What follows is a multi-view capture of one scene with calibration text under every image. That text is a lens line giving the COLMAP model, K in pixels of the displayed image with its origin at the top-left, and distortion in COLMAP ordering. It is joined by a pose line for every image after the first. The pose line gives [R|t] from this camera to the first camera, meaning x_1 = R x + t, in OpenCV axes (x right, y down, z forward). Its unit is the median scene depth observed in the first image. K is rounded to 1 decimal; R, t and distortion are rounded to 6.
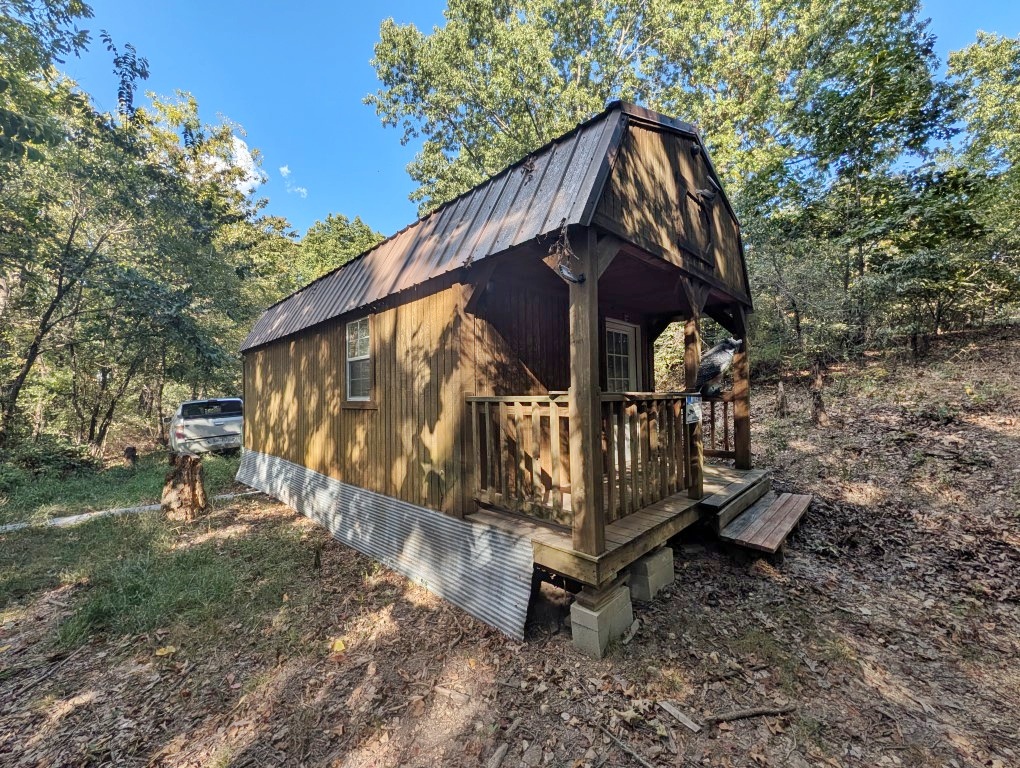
lens RADIAL K [[393.1, 0, 495.0], [0, 393.1, 384.6], [0, 0, 1]] dist [0.000739, -0.000026]
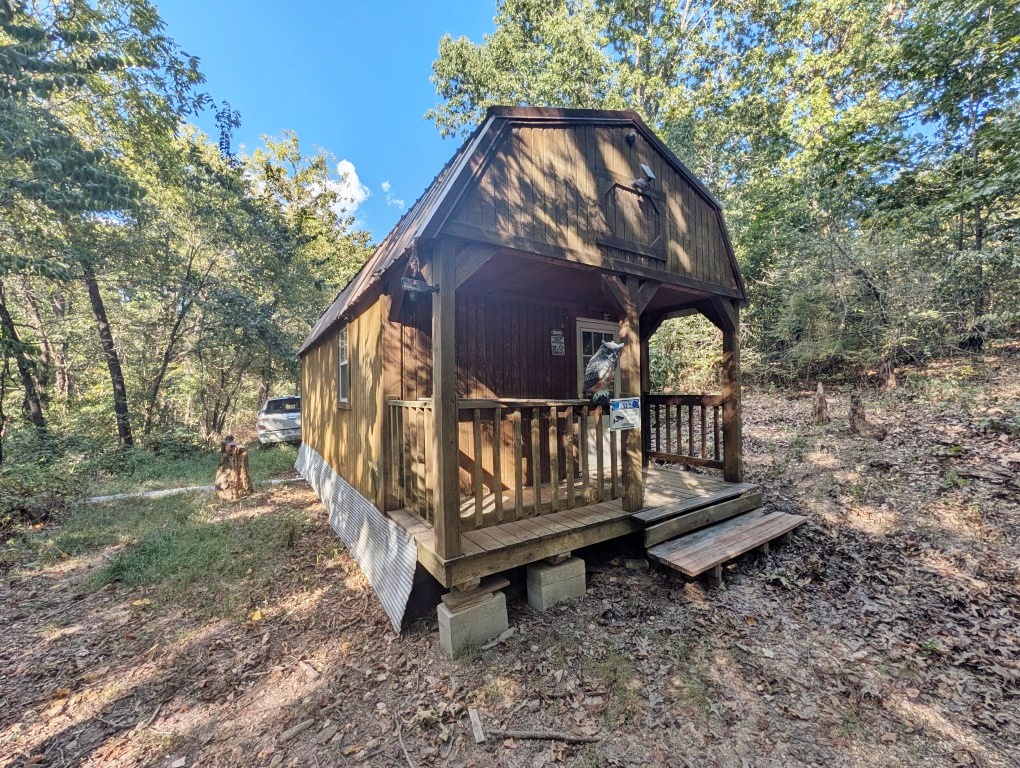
lens RADIAL K [[392.1, 0, 510.0], [0, 392.1, 384.0], [0, 0, 1]] dist [0.000703, -0.000048]
pose [[0.976669, 0.000338, -0.214752, 0.383431], [0.001199, 0.999975, 0.007026, -0.017202], [0.214749, -0.007120, 0.976643, 0.023614]]
